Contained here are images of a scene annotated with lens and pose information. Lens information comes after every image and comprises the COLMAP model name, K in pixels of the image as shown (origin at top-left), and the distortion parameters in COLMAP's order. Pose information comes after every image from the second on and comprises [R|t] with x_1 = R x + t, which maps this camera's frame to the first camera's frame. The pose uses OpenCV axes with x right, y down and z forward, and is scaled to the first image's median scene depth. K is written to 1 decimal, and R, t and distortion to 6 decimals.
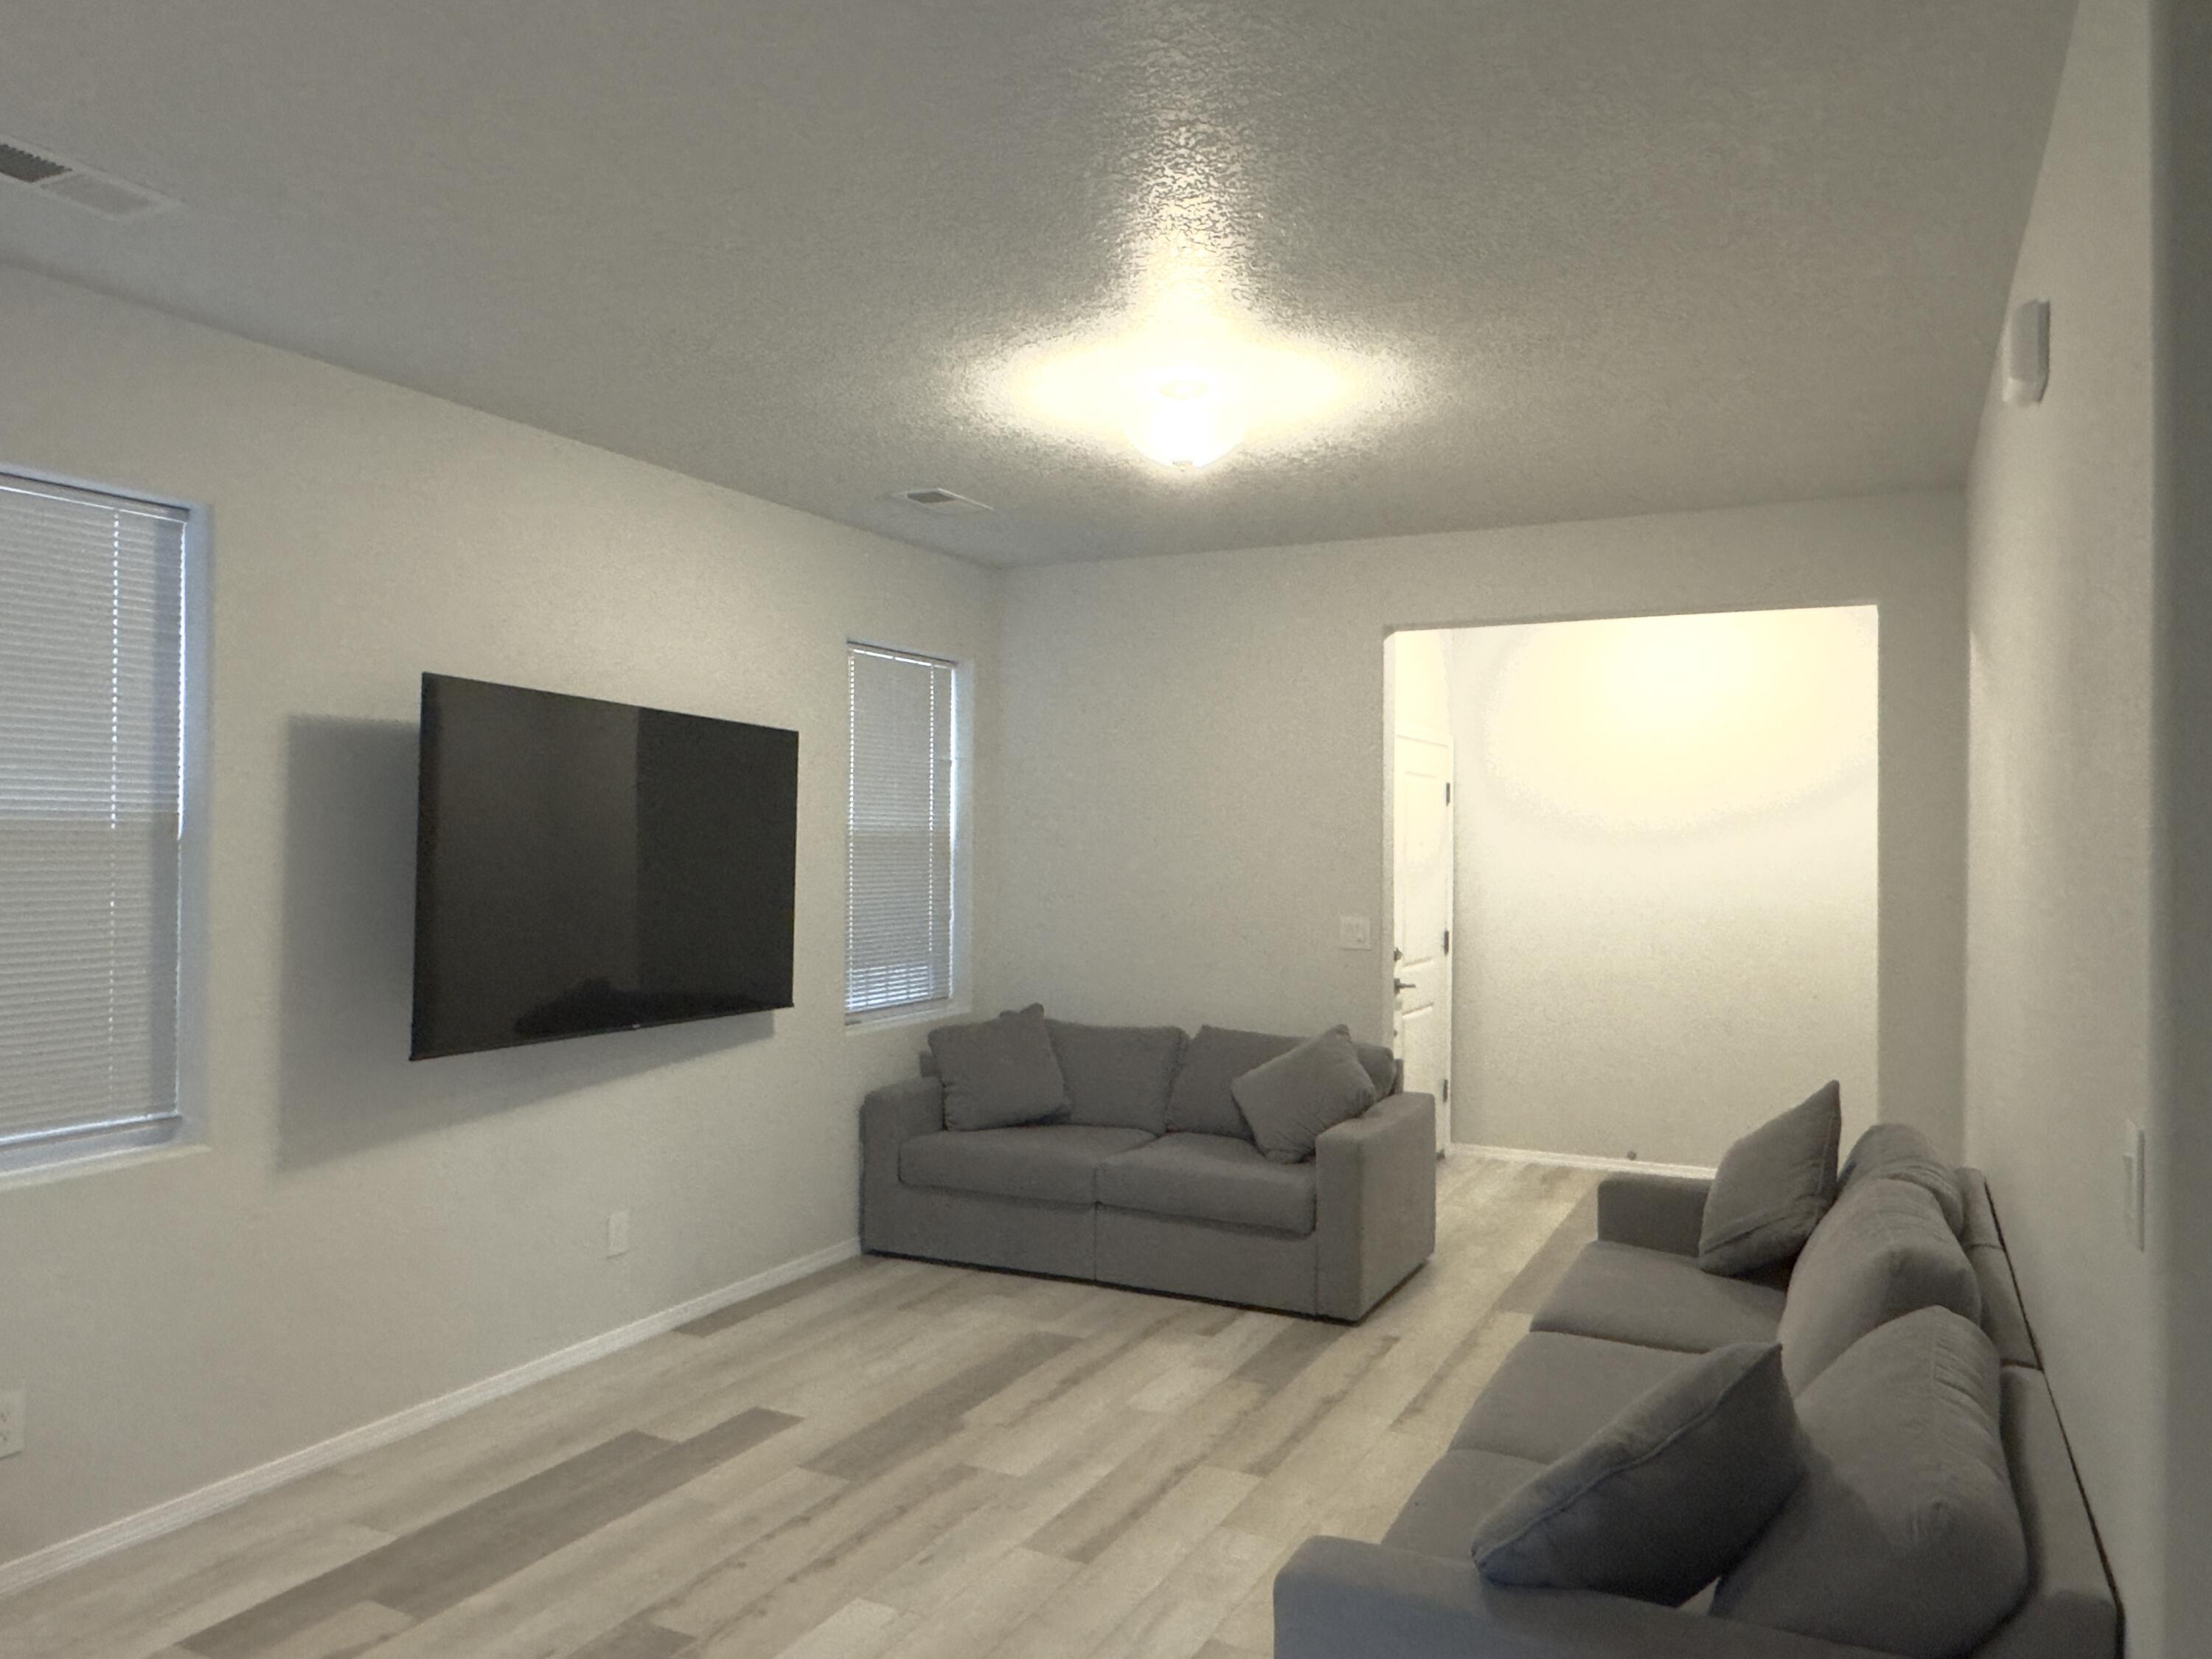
lens RADIAL K [[1578.3, 0, 1106.0], [0, 1578.3, 829.5], [0, 0, 1]] dist [-0.006520, -0.000261]
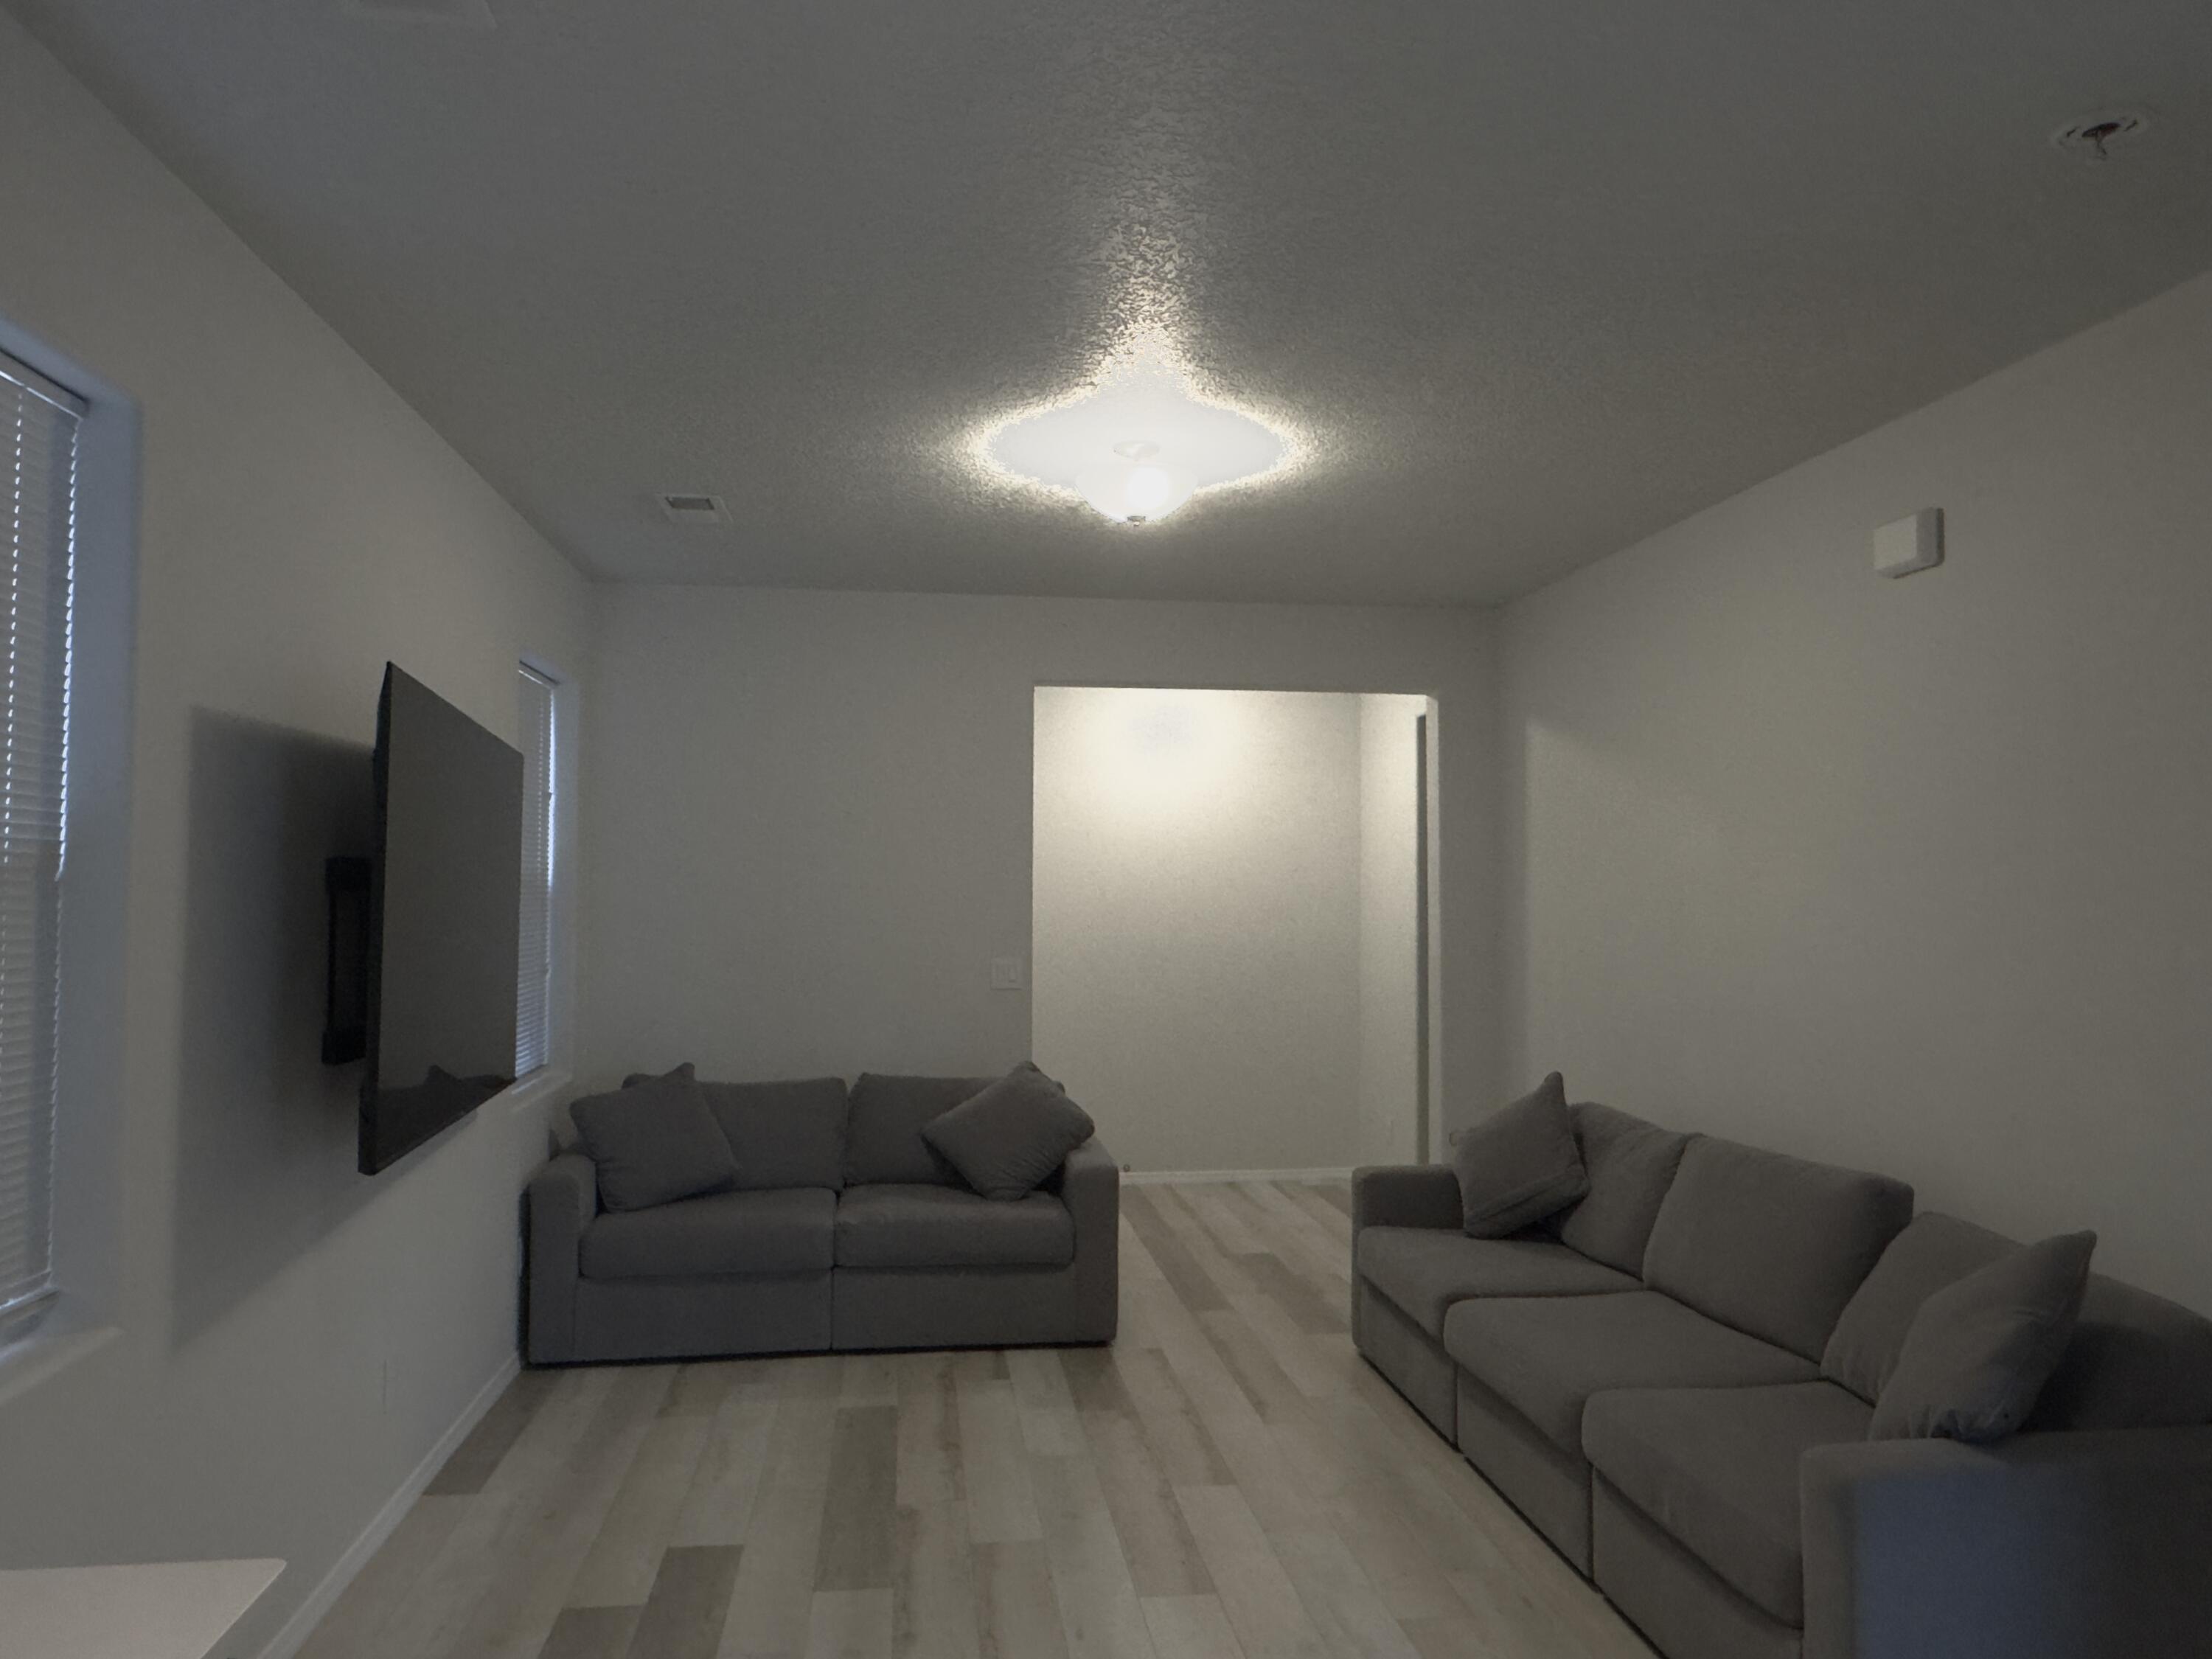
lens RADIAL K [[1578.3, 0, 1106.0], [0, 1578.3, 829.5], [0, 0, 1]] dist [-0.006520, -0.000261]
pose [[0.814479, 0.019962, 0.579849, -0.474937], [-0.003368, 0.999554, -0.029681, 0.002231], [-0.580183, 0.022222, 0.814183, 0.143159]]
